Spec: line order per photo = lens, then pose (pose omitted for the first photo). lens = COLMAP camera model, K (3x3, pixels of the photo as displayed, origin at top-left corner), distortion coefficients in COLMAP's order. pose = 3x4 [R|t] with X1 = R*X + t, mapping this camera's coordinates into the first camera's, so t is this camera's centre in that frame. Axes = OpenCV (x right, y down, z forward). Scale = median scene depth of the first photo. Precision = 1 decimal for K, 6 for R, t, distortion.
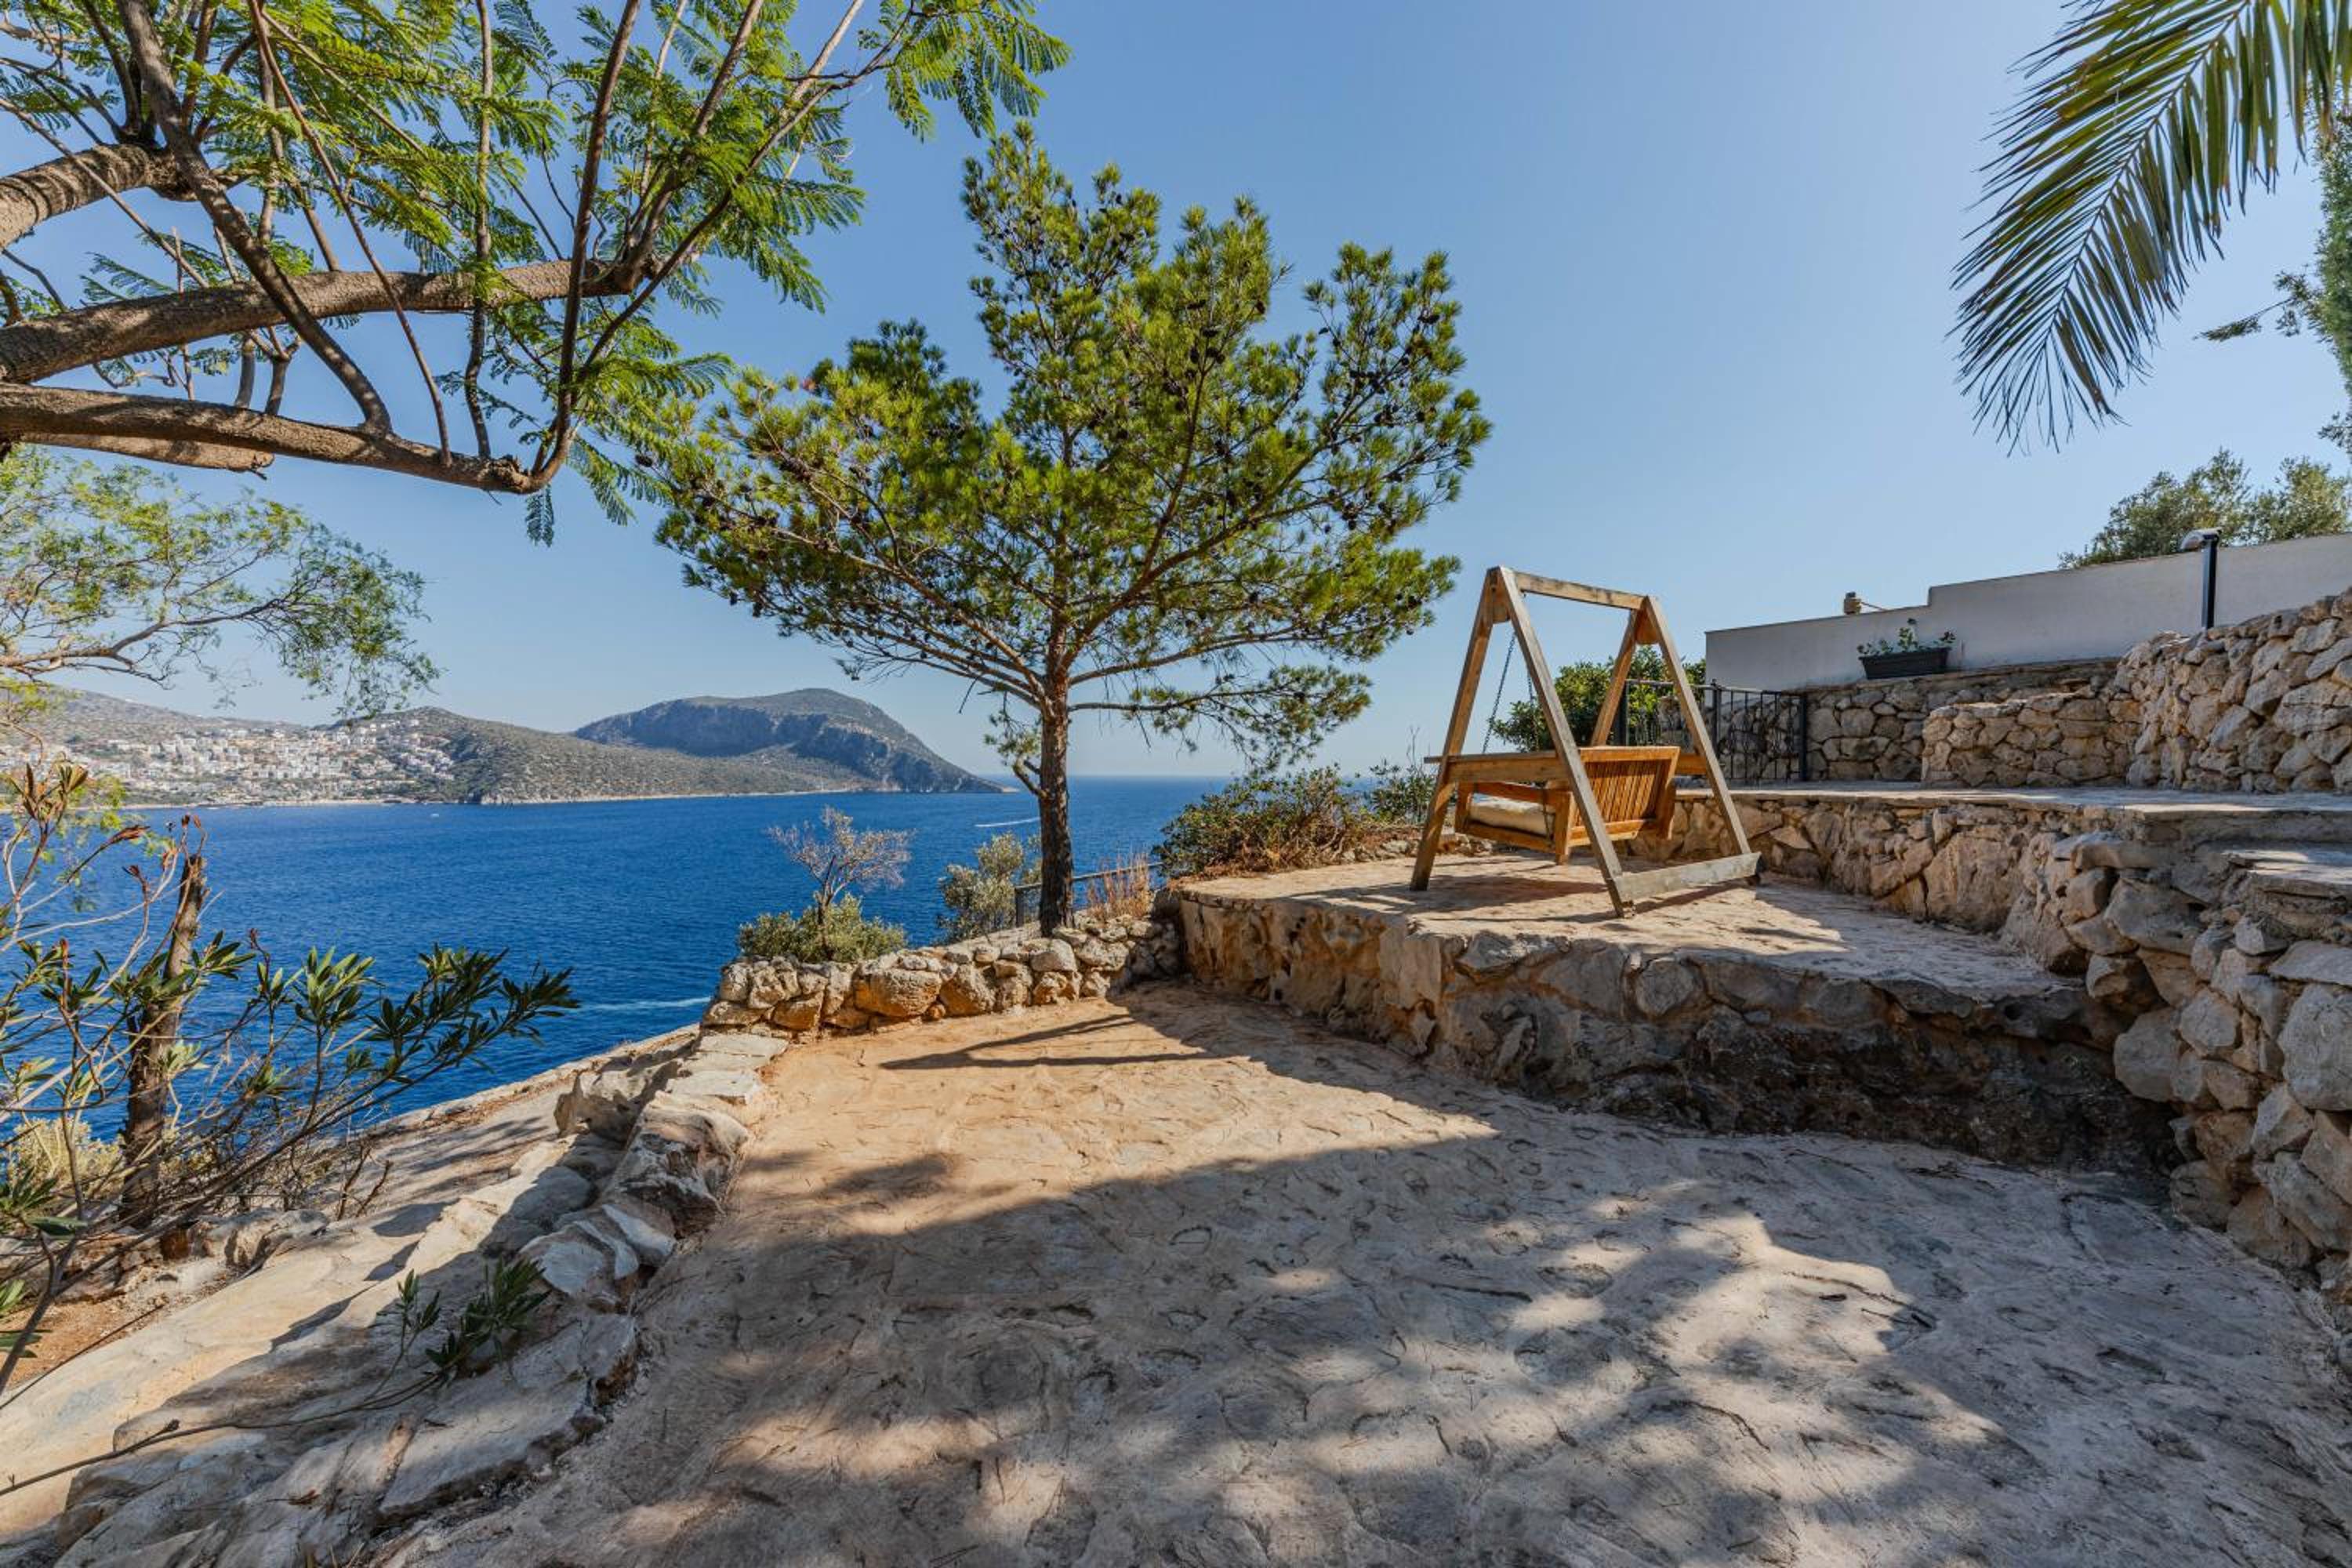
lens RADIAL K [[809.9, 0, 1167.6], [0, 809.9, 773.7], [0, 0, 1]] dist [0.000982, -0.000363]
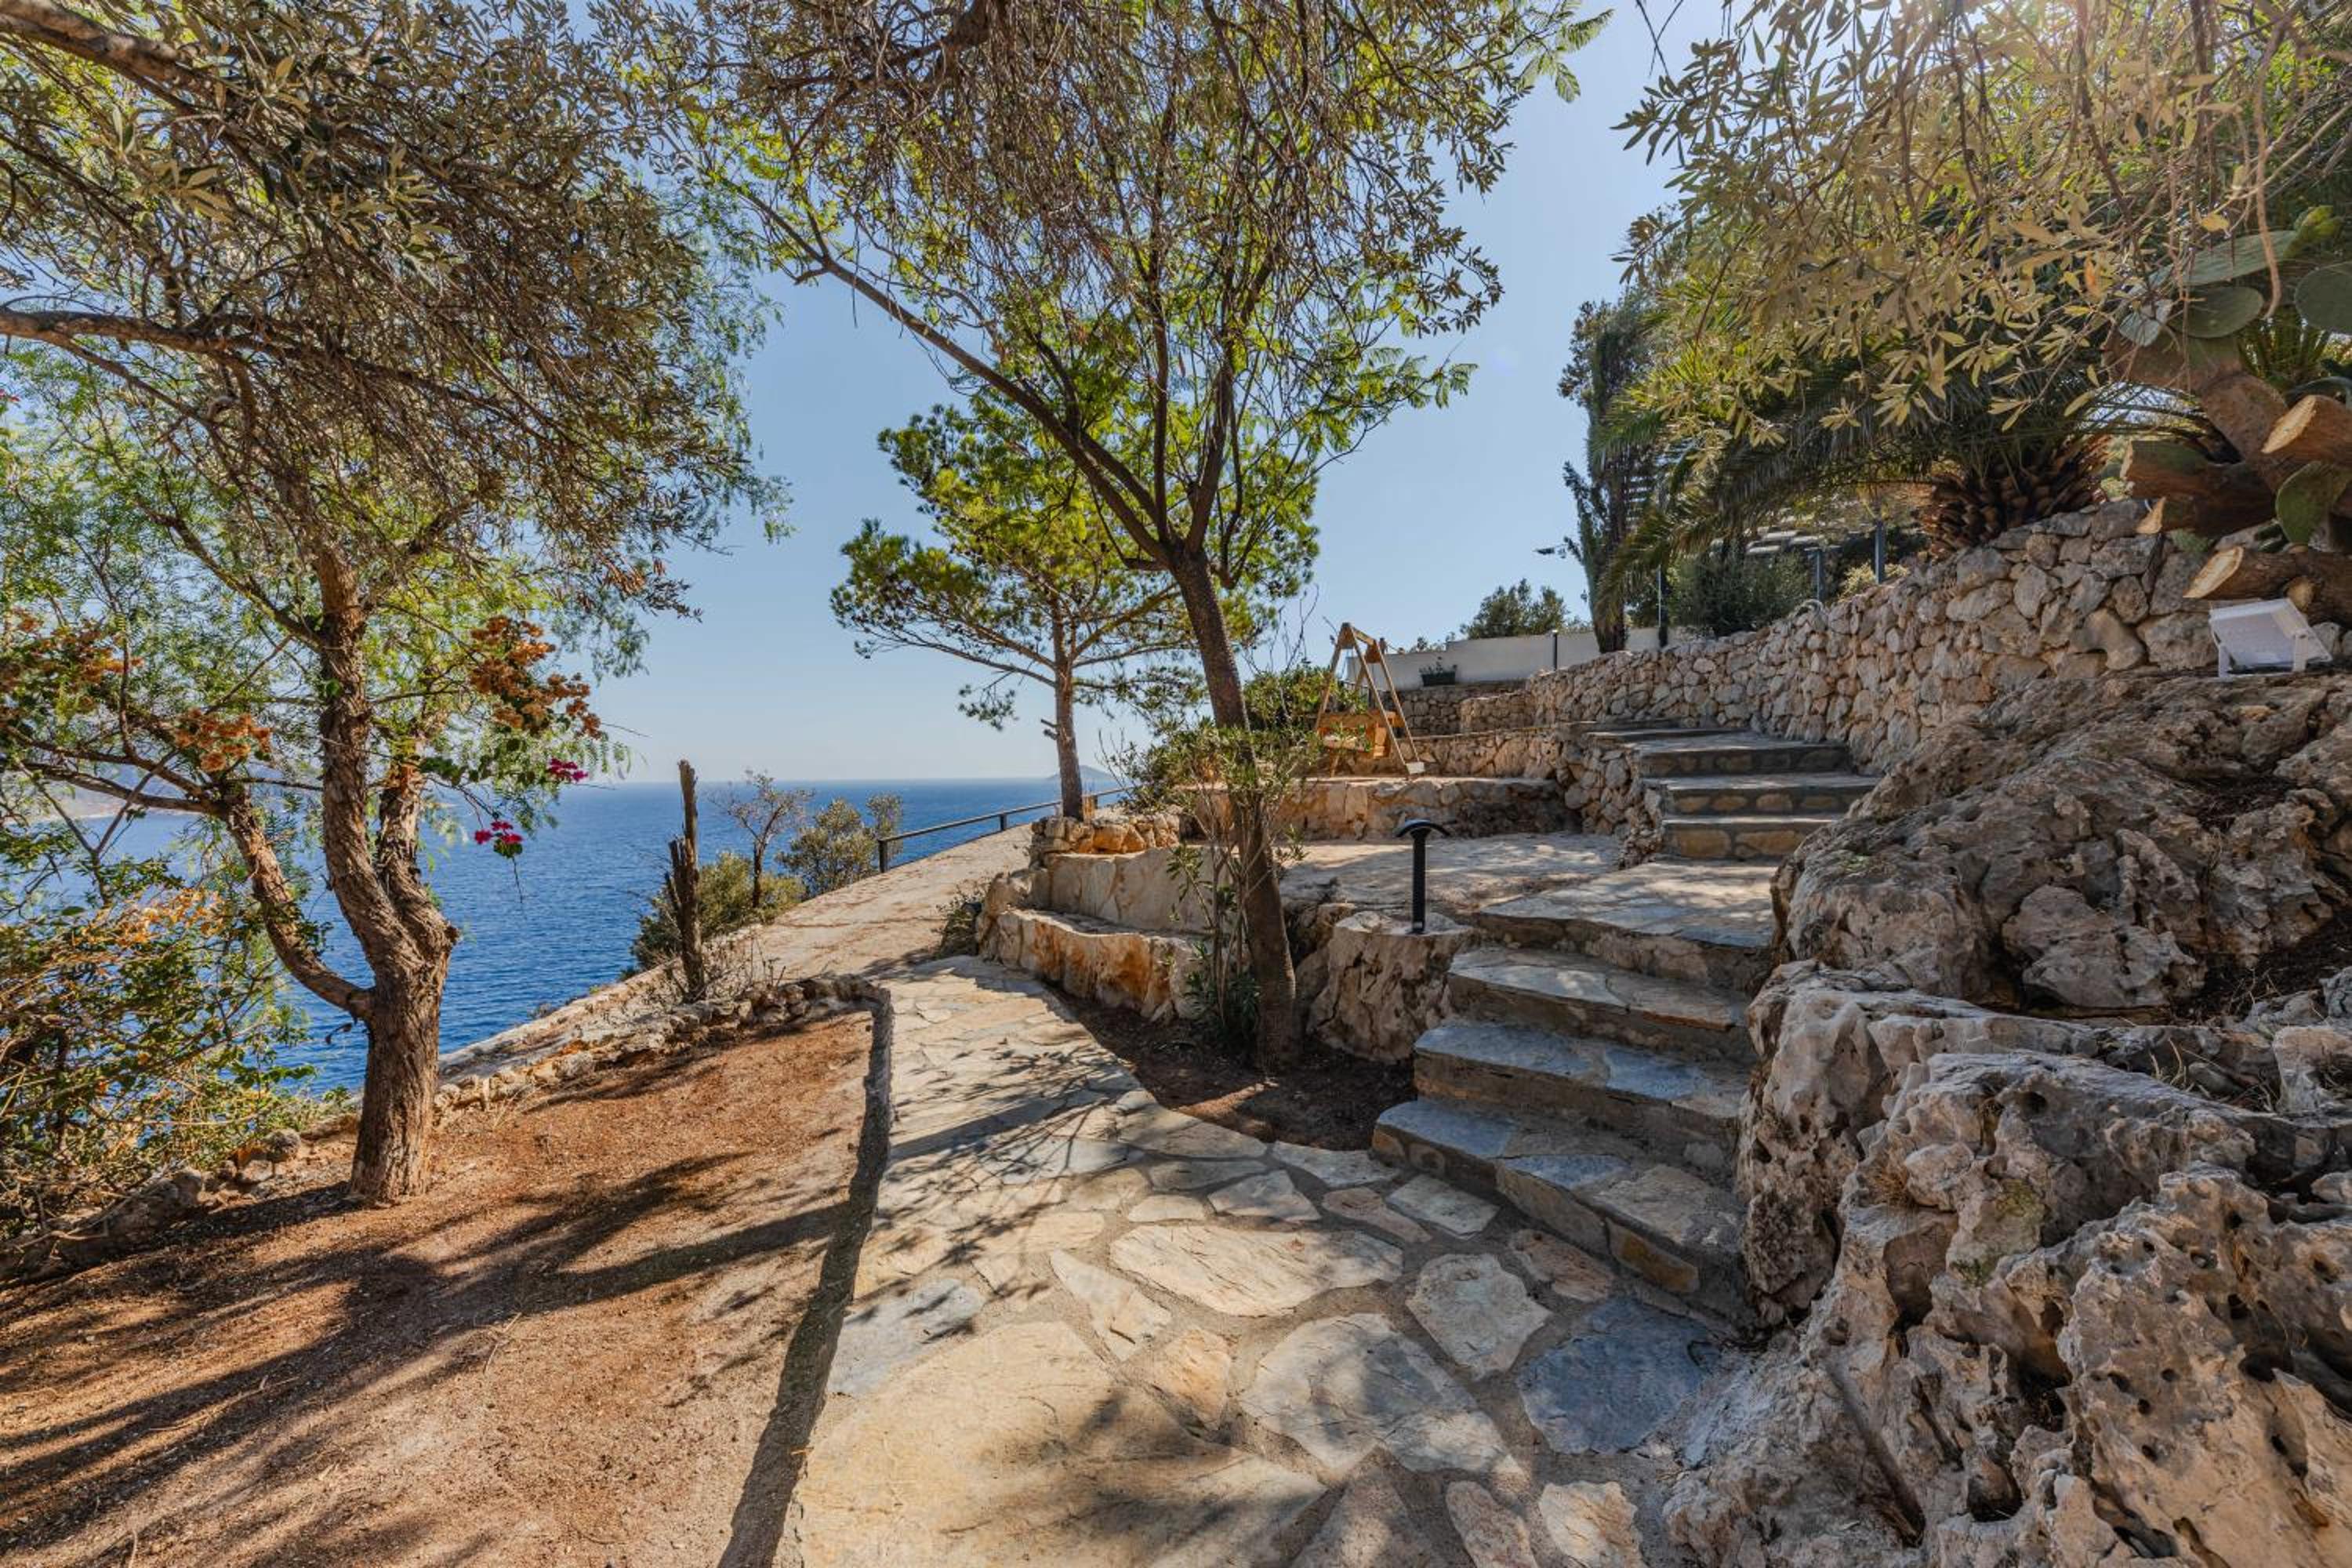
lens RADIAL K [[809.9, 0, 1166.9], [0, 809.9, 773.1], [0, 0, 1]] dist [0.000982, -0.000363]
pose [[0.857166, -0.015887, 0.514794, -0.752807], [0.018201, 0.999834, 0.000550, 0.088961], [-0.514718, 0.008899, 0.857314, -0.383979]]
